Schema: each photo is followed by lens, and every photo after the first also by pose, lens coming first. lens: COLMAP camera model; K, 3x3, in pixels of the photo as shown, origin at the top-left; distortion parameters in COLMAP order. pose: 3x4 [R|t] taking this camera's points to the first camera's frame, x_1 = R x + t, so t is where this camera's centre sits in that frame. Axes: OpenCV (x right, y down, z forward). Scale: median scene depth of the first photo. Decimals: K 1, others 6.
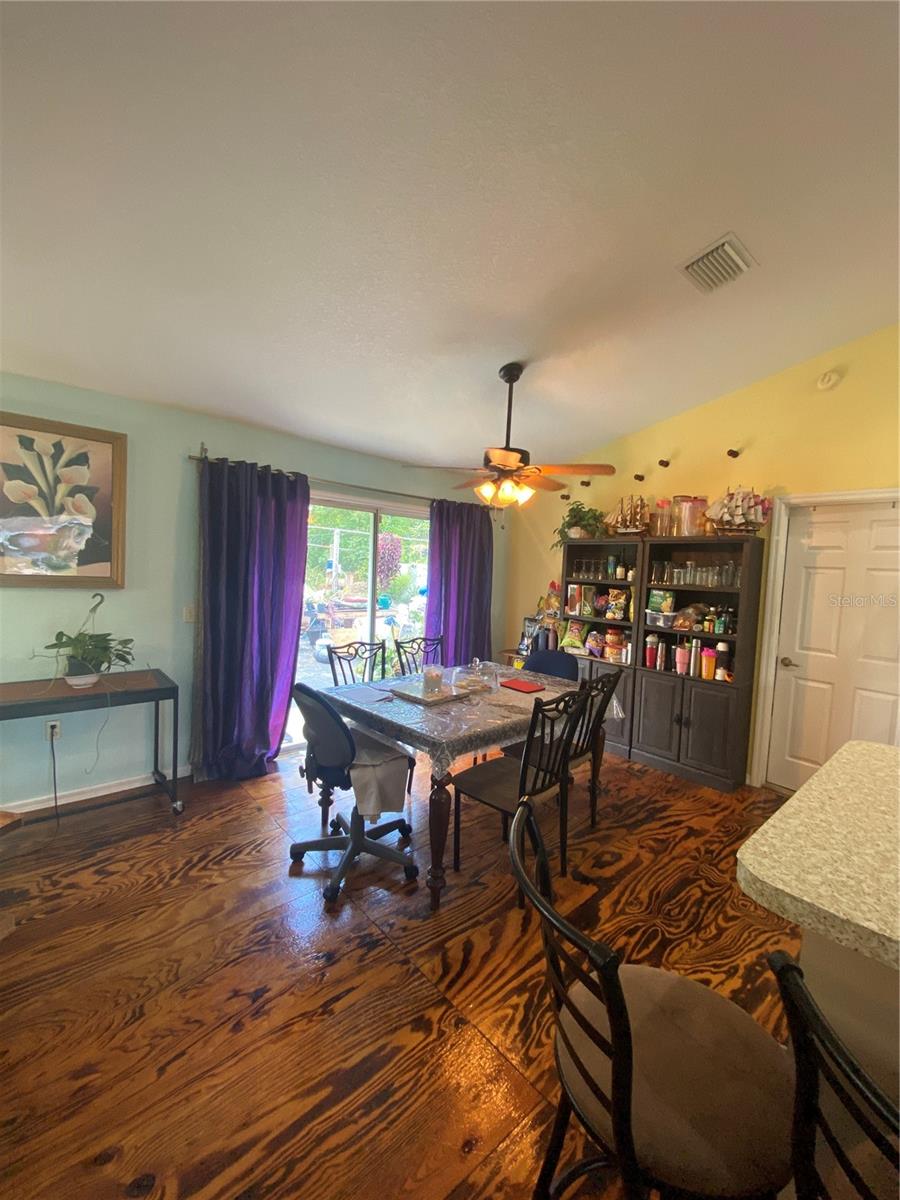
lens RADIAL K [[487.2, 0, 448.6], [0, 487.2, 592.4], [0, 0, 1]] dist [-0.006740, -0.004041]
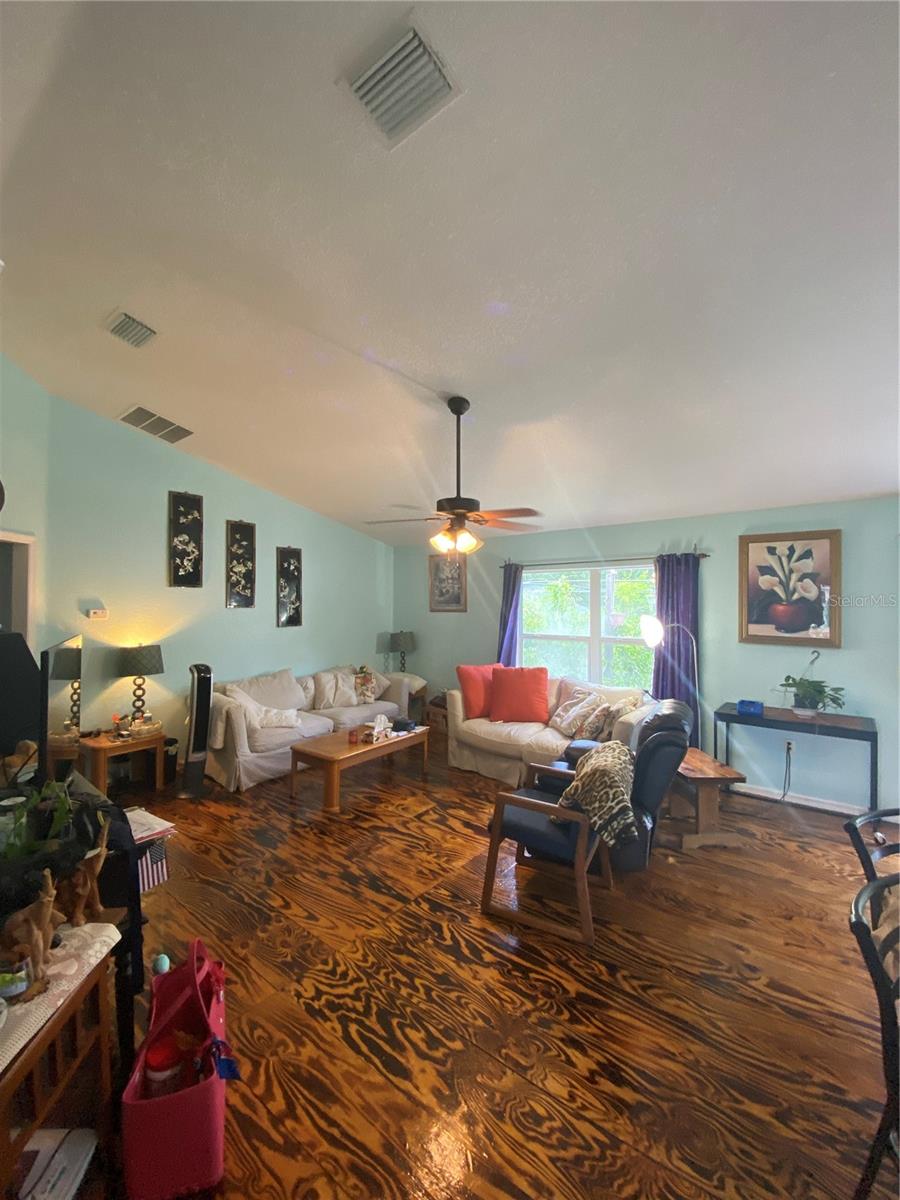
lens RADIAL K [[487.2, 0, 449.8], [0, 487.2, 601.0], [0, 0, 1]] dist [-0.006740, -0.004041]
pose [[0.157950, -0.049229, -0.986219, 0.469412], [-0.047558, 0.997218, -0.057394, -0.010310], [0.986301, 0.055968, 0.155170, -0.238586]]
